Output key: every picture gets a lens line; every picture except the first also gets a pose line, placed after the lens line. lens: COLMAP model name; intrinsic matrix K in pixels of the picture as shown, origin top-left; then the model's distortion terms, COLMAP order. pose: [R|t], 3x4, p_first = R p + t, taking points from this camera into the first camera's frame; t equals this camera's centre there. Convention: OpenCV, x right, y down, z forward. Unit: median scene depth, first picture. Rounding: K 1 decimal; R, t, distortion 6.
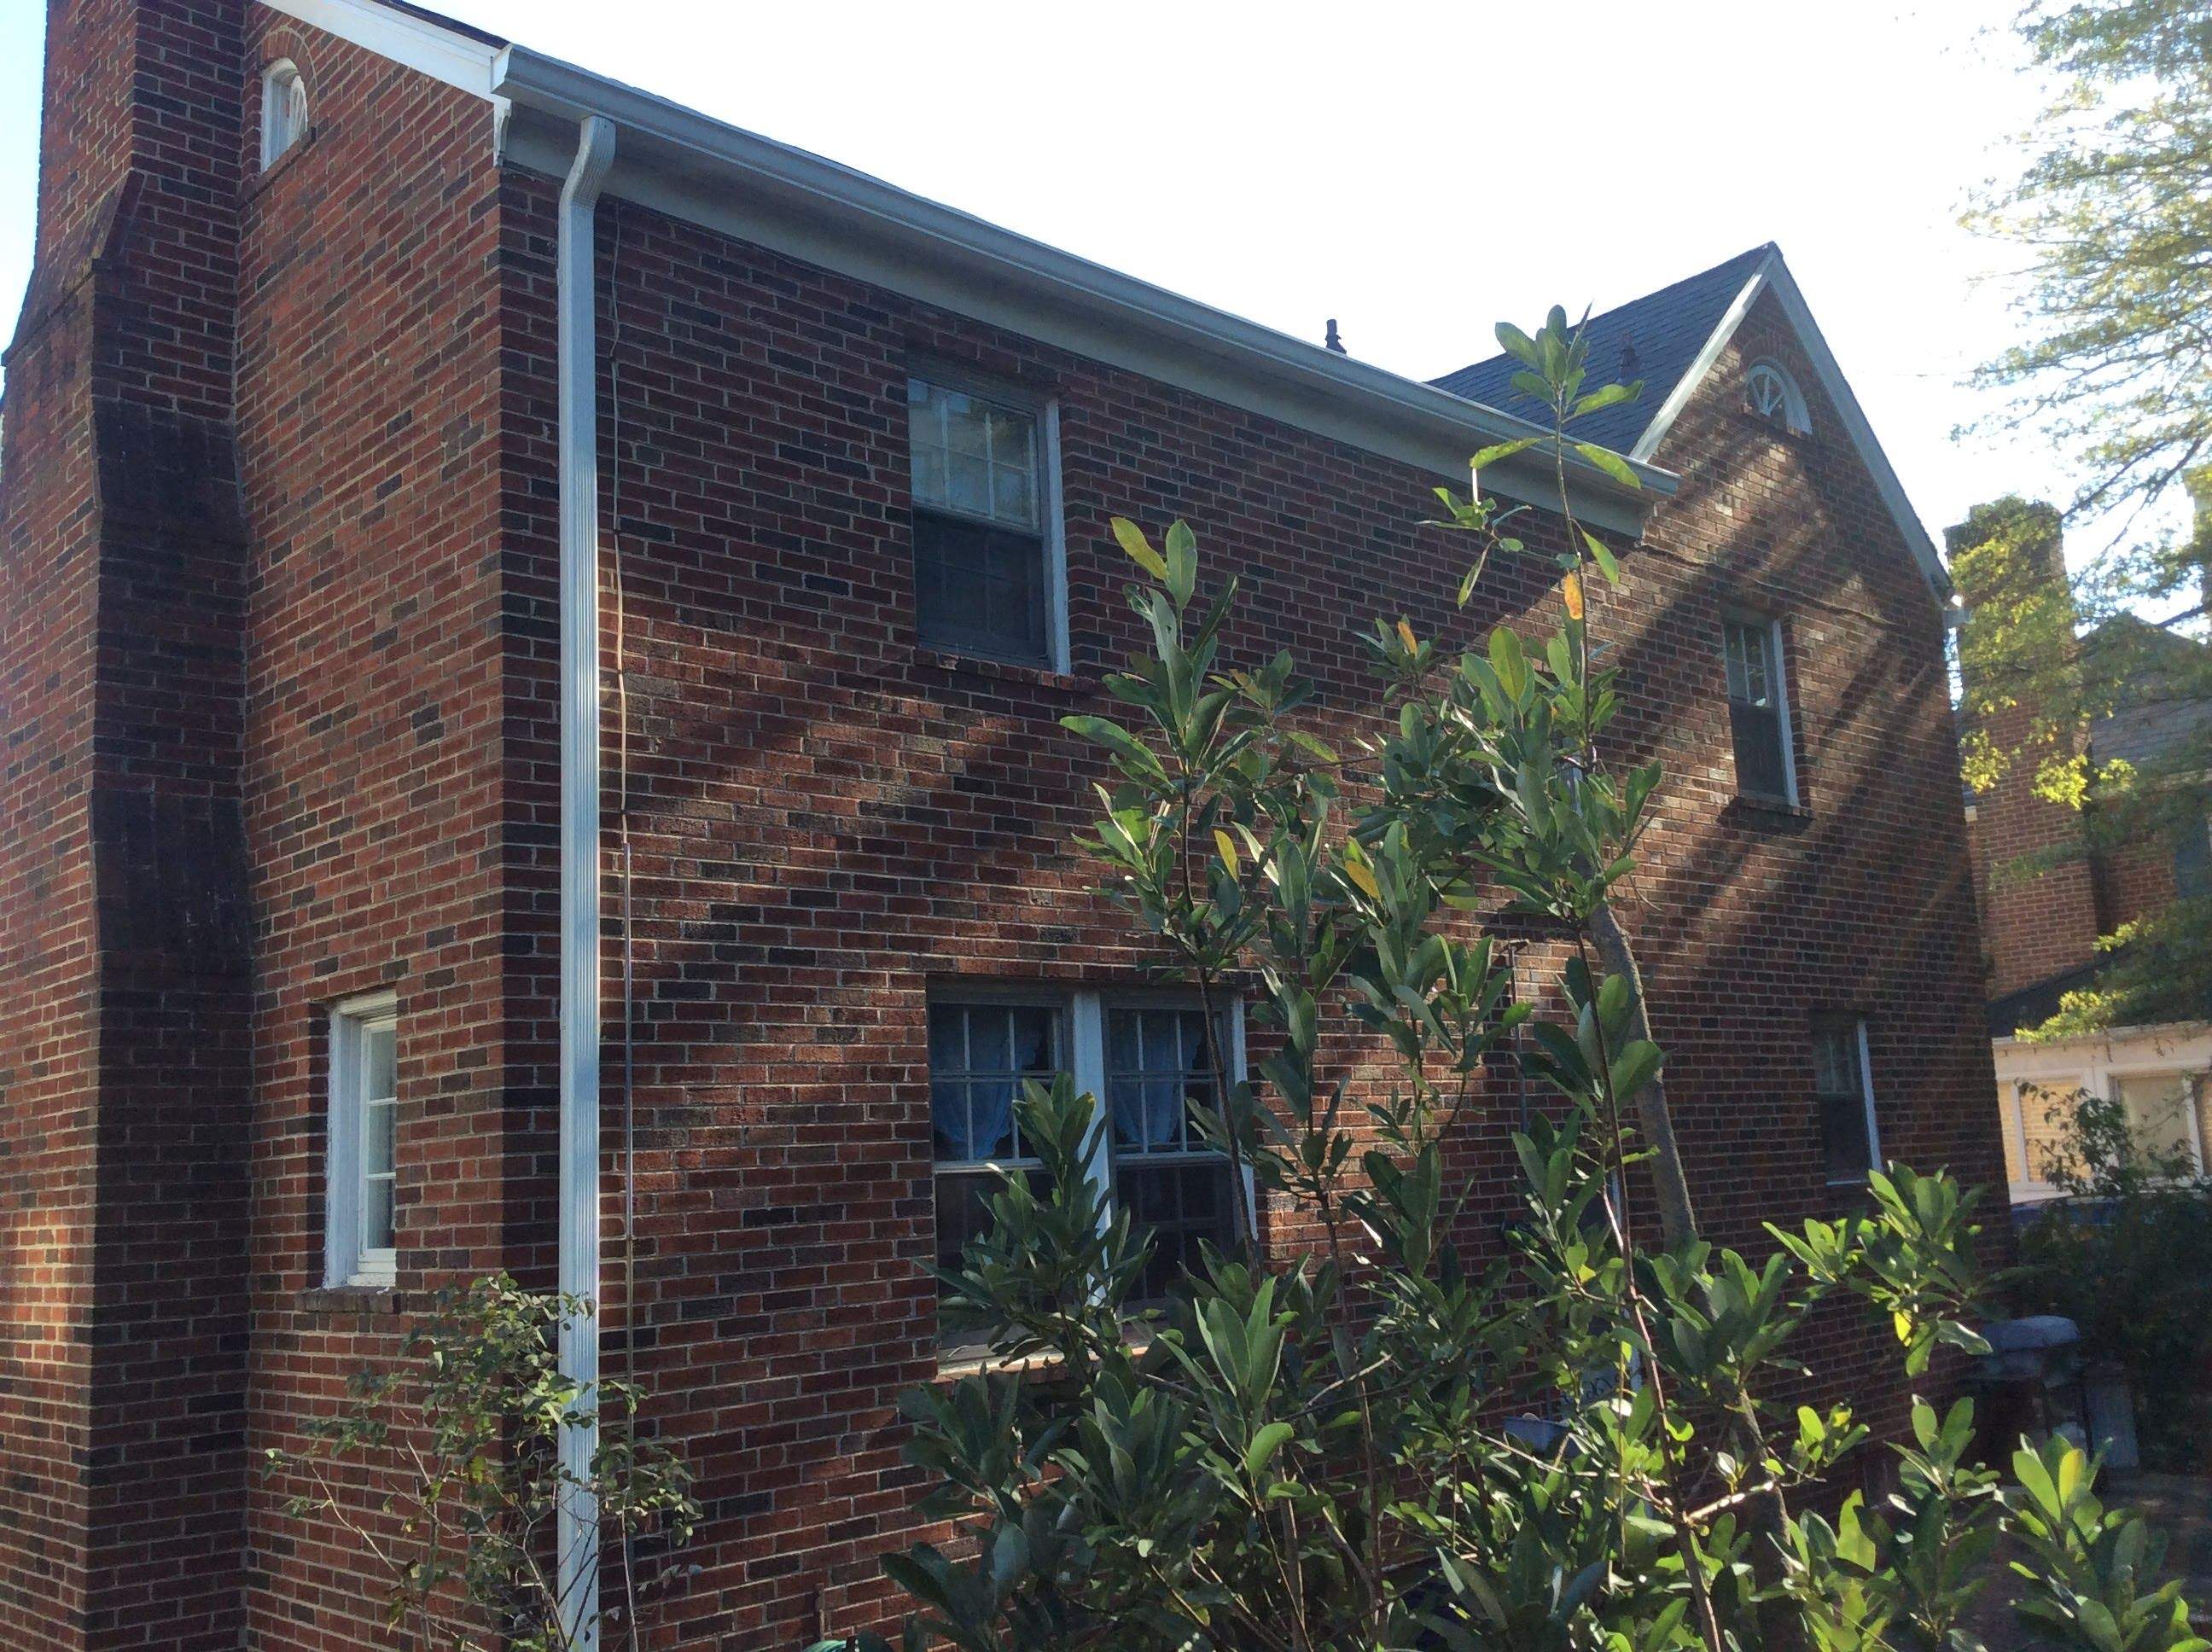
lens RADIAL K [[2009.2, 0, 1104.8], [0, 2009.2, 824.9], [0, 0, 1]] dist [0.085864, 0.000000]
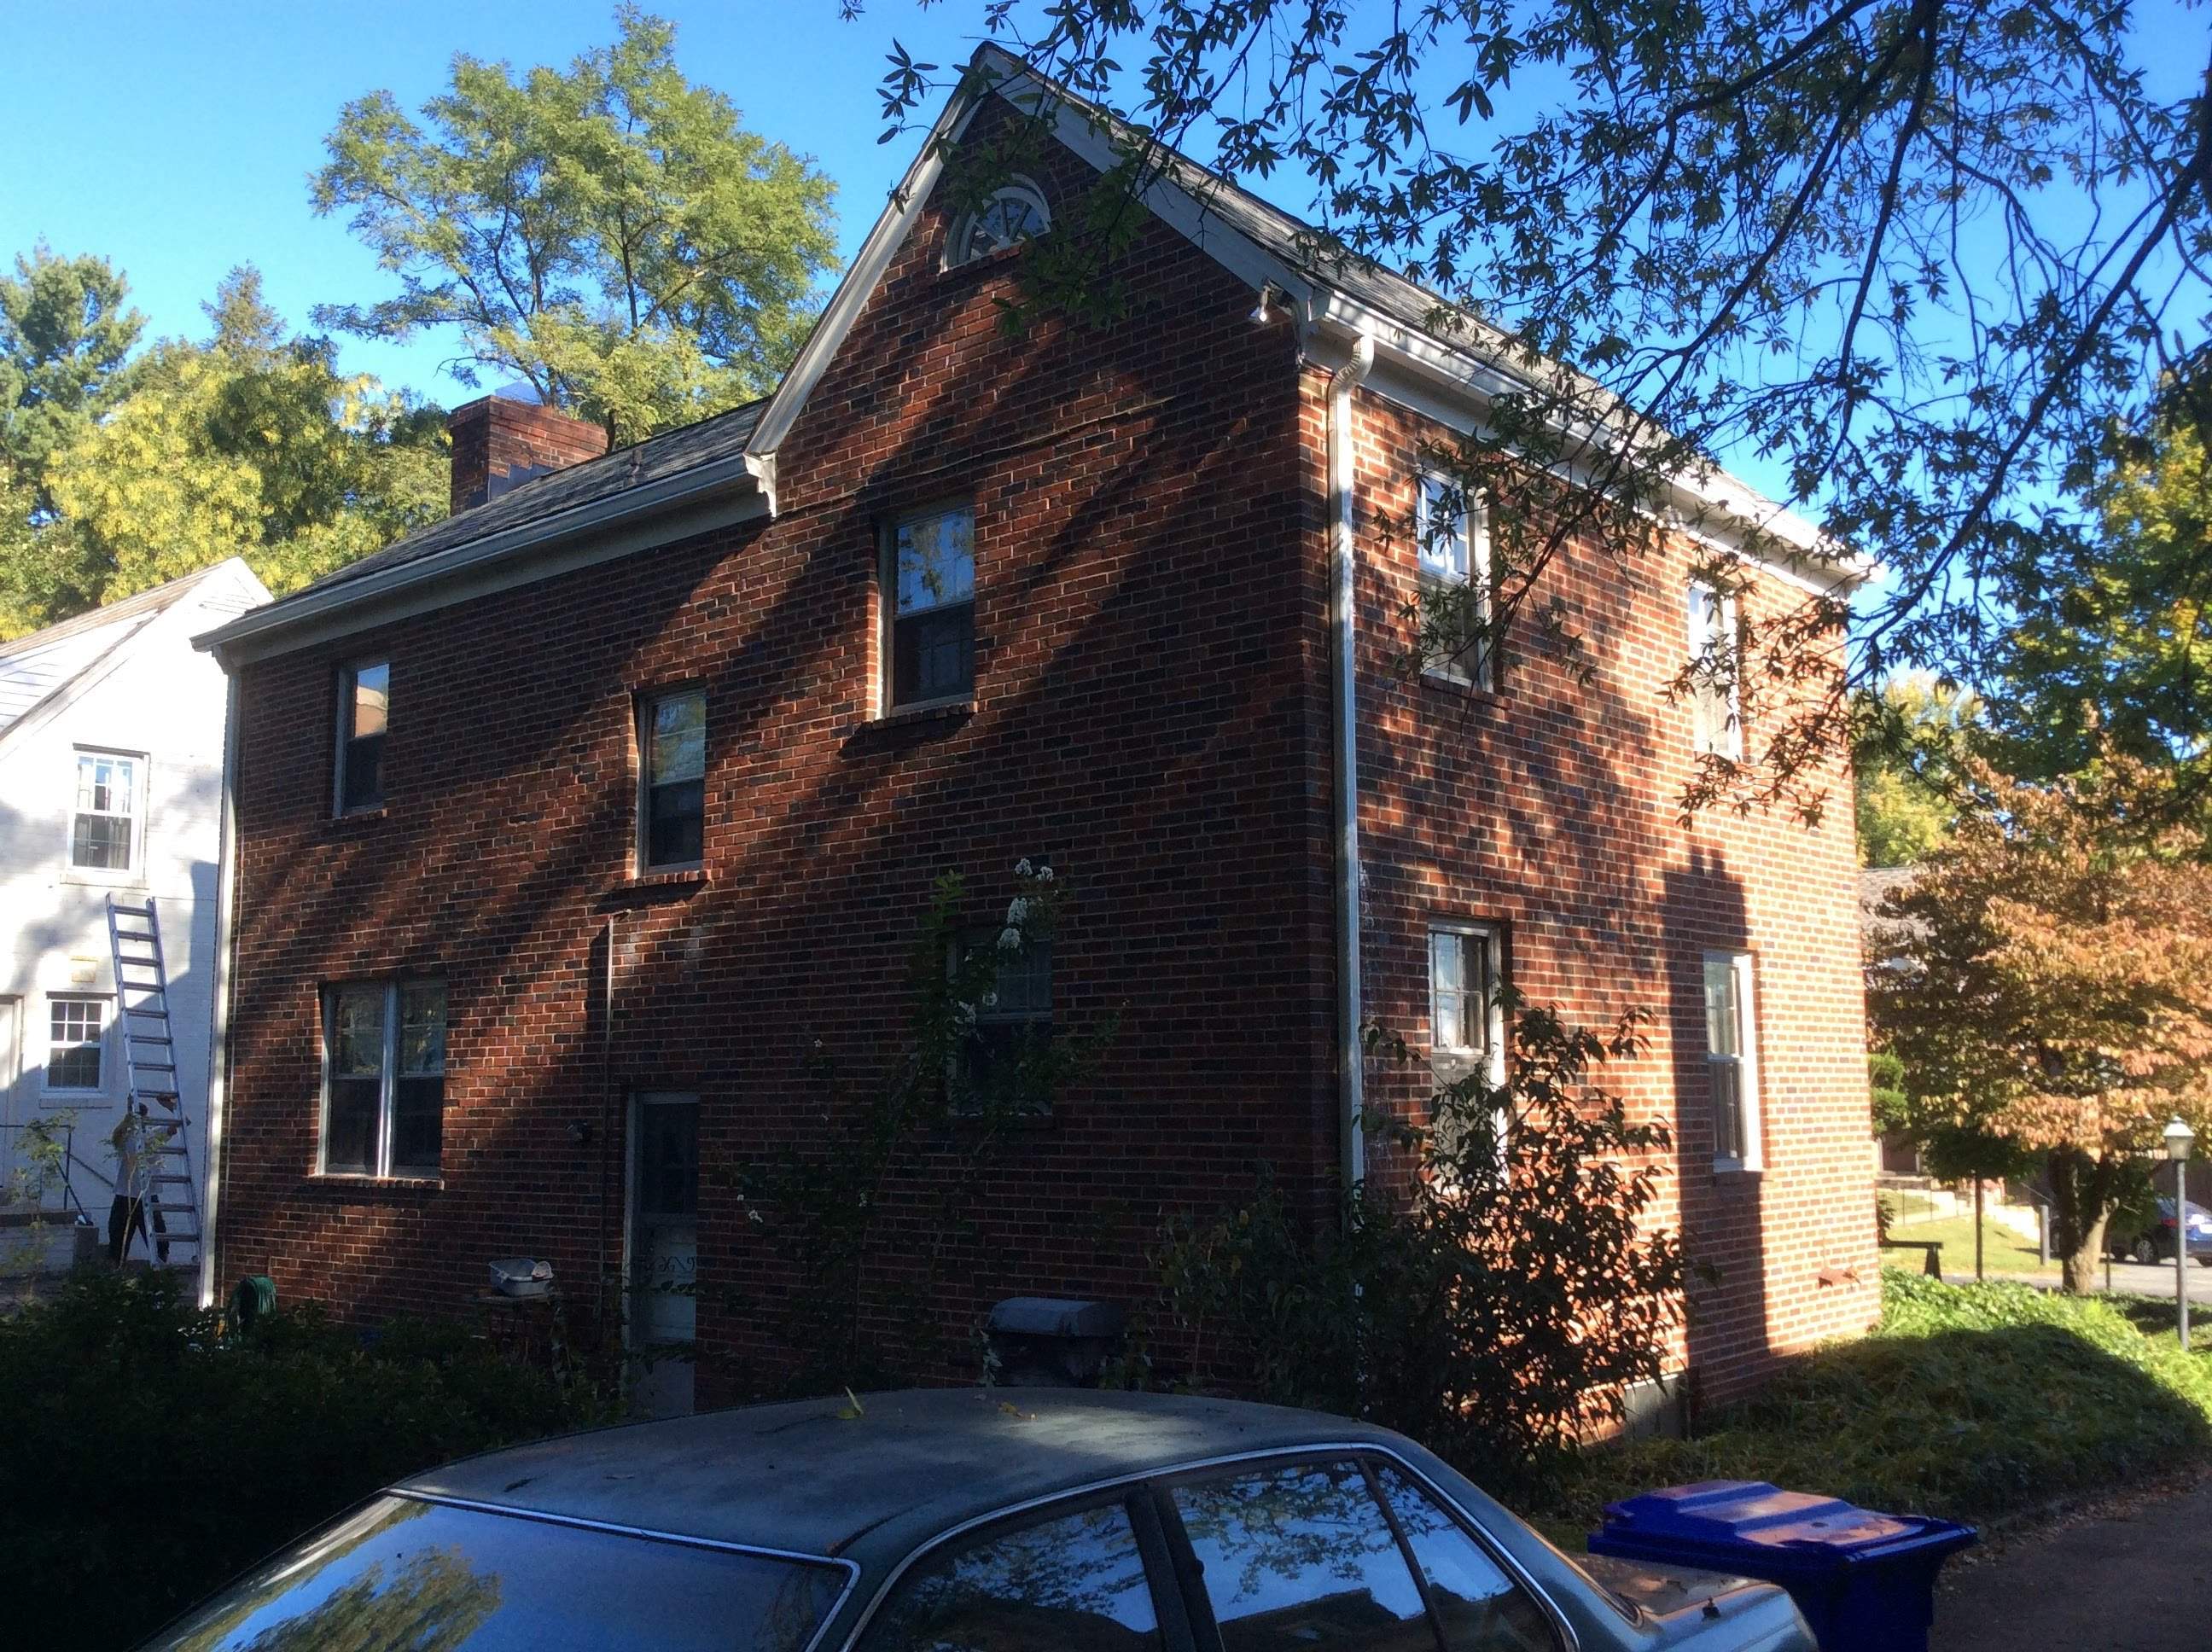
lens RADIAL K [[2009.2, 0, 1104.7], [0, 2009.2, 836.2], [0, 0, 1]] dist [0.085864, 0.000000]
pose [[0.096279, -0.077123, -0.992362, 2.152748], [0.173492, 0.983032, -0.059566, 0.198546], [0.980118, -0.166432, 0.108025, 1.660223]]
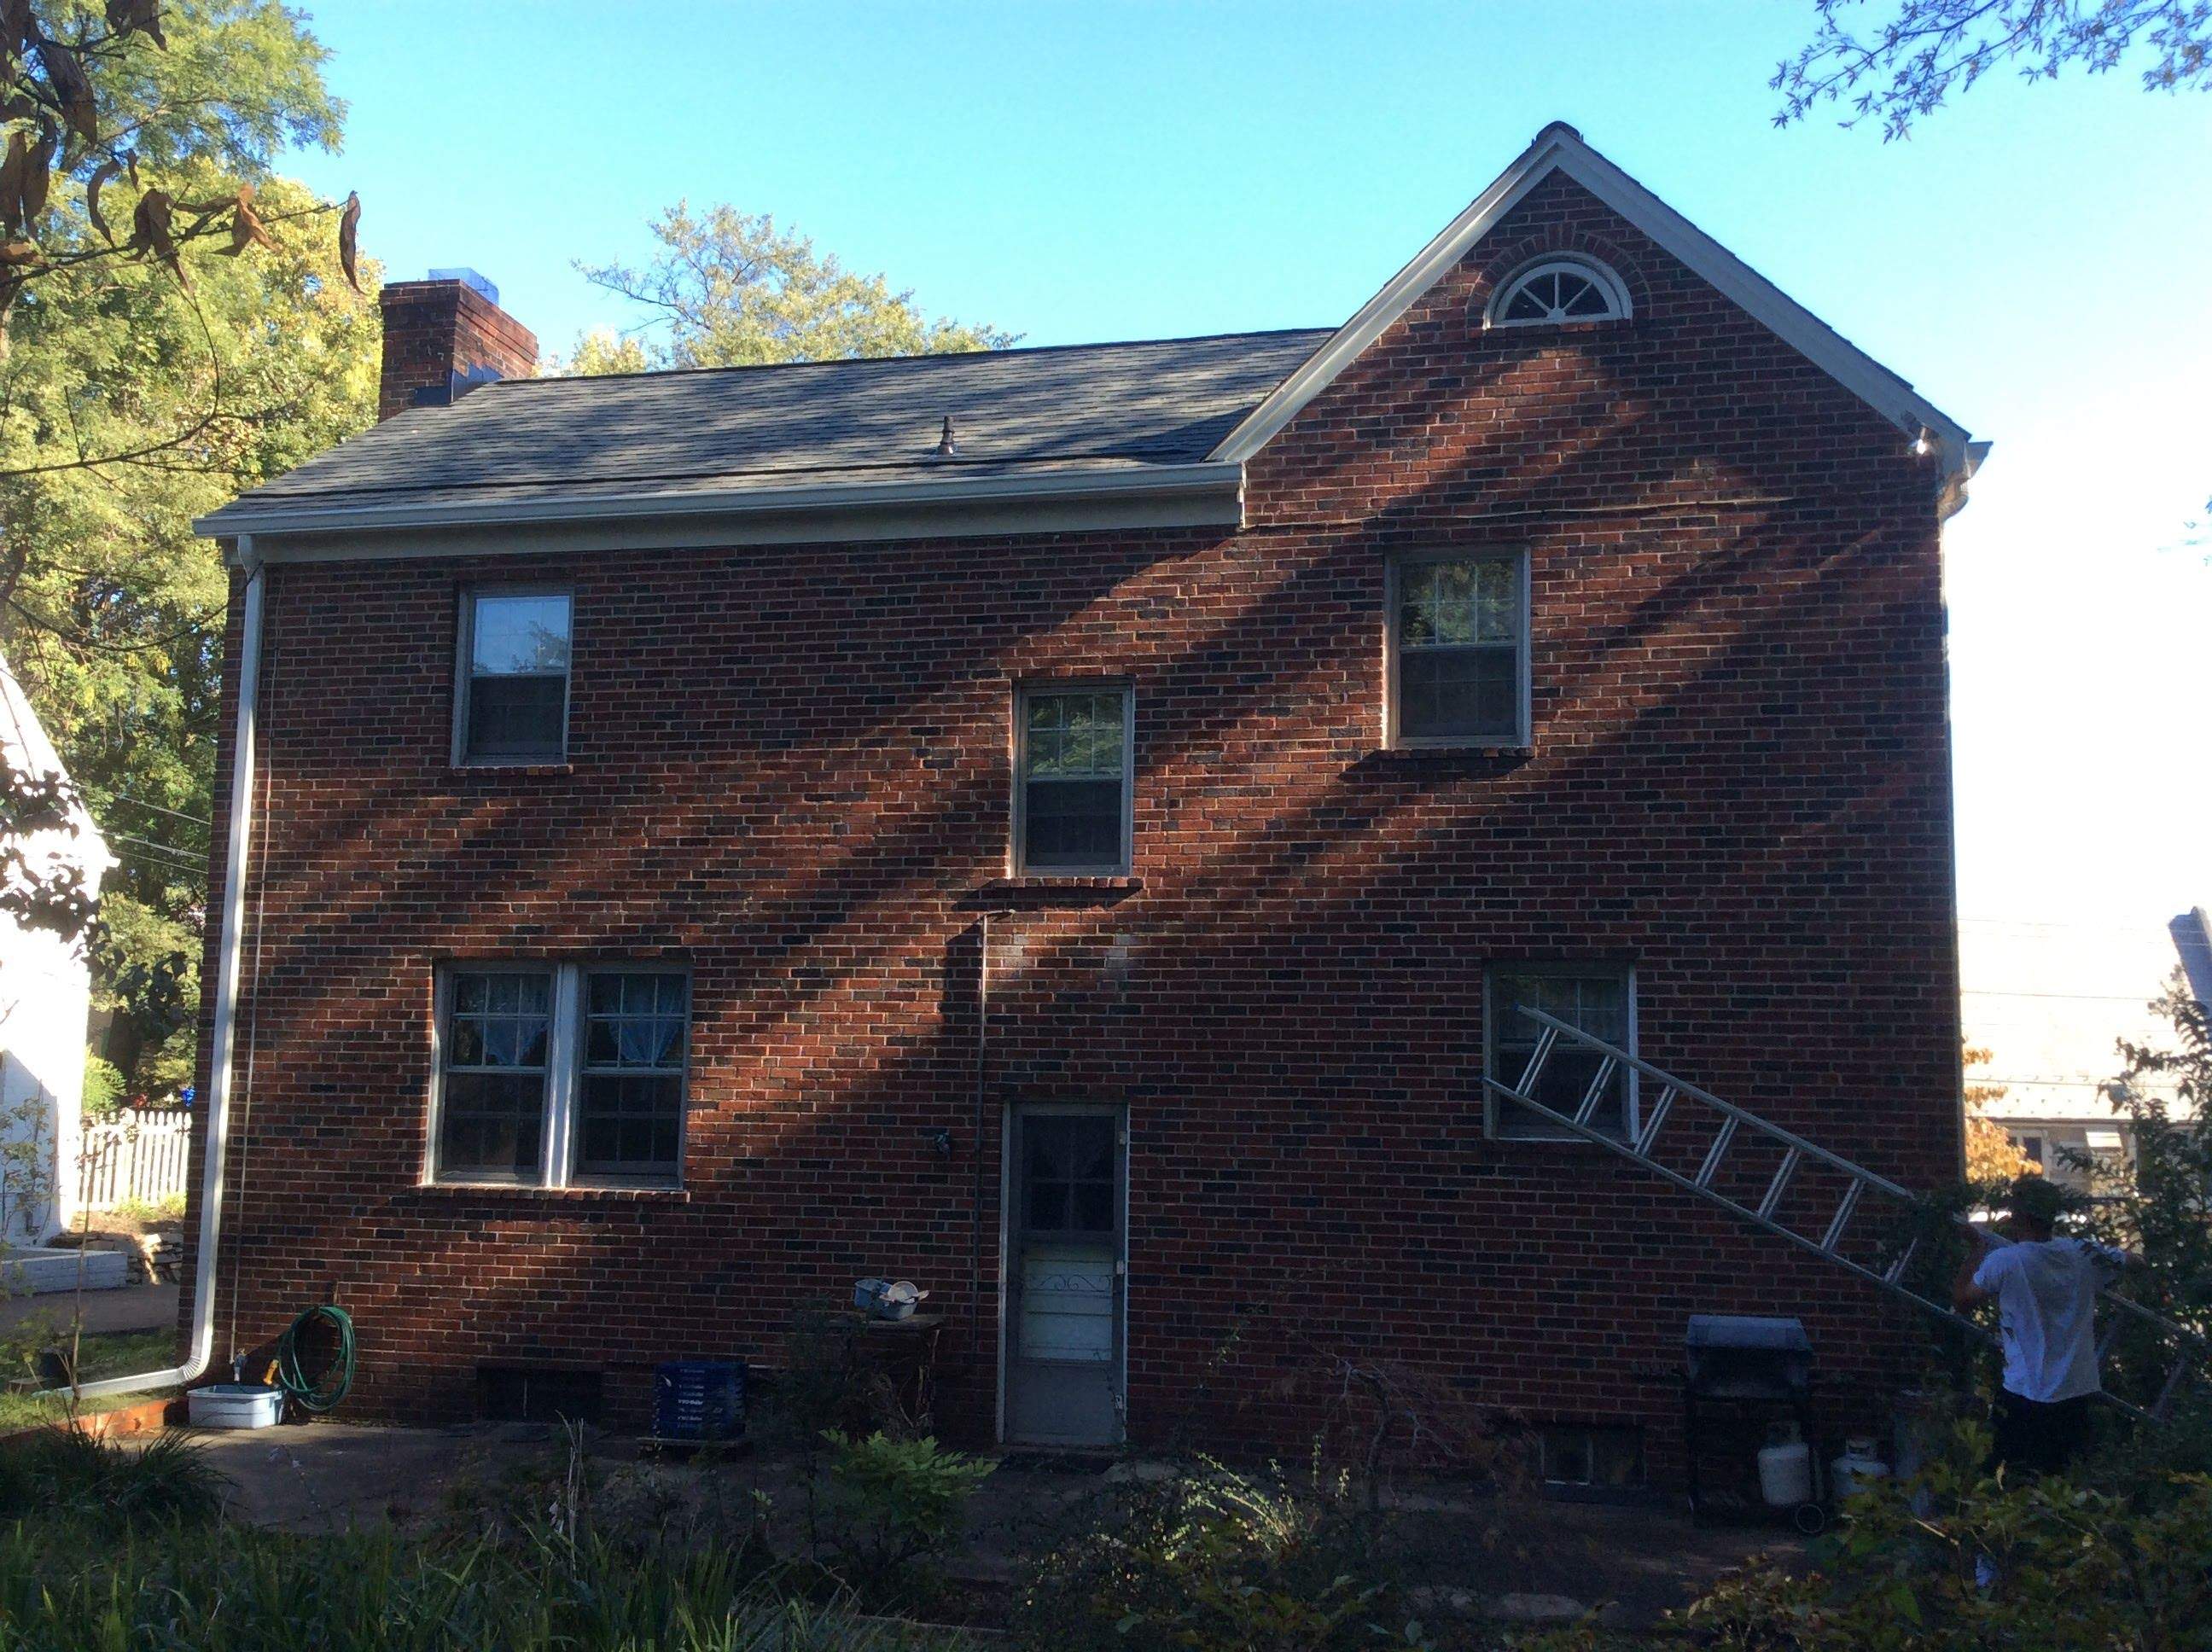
lens RADIAL K [[2009.2, 0, 1101.1], [0, 2009.2, 834.0], [0, 0, 1]] dist [0.085864, 0.000000]
pose [[0.548781, -0.043946, -0.834810, 1.779871], [0.097657, 0.995150, 0.011810, 0.003435], [0.830242, -0.088006, 0.550411, 0.547007]]
